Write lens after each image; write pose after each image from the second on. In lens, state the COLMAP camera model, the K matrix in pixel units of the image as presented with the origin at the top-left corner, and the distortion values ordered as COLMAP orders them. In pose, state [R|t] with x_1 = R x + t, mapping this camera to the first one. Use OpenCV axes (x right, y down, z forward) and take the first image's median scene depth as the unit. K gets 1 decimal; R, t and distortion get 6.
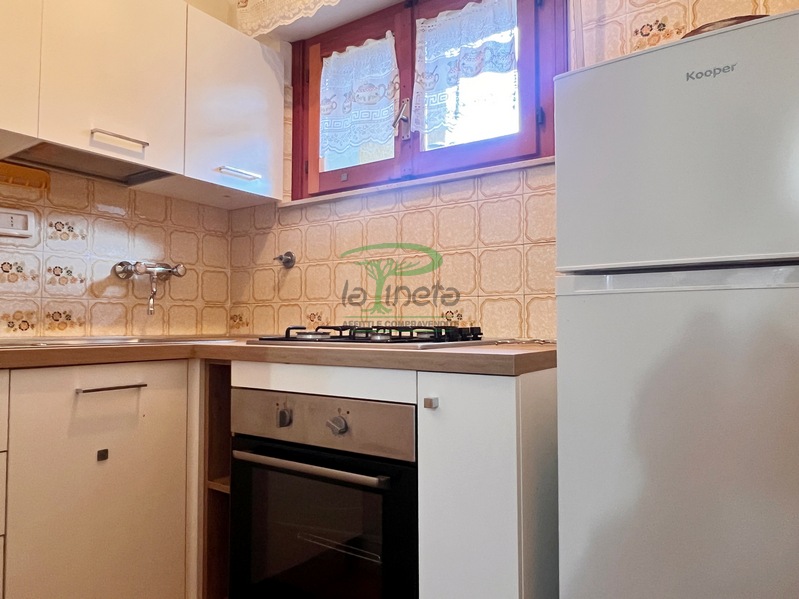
lens RADIAL K [[557.8, 0, 397.3], [0, 557.8, 301.4], [0, 0, 1]] dist [-0.002922, -0.003310]
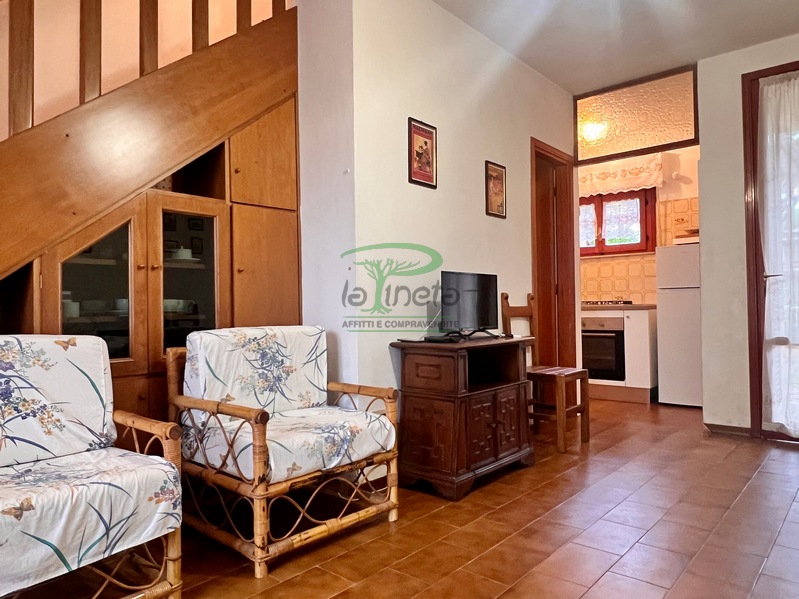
lens RADIAL K [[557.8, 0, 393.5], [0, 557.8, 298.9], [0, 0, 1]] dist [-0.002922, -0.003310]
pose [[0.994097, -0.016593, -0.107218, -0.812497], [0.019653, 0.999427, 0.027554, -0.078753], [0.106699, -0.029499, 0.993854, -2.245392]]
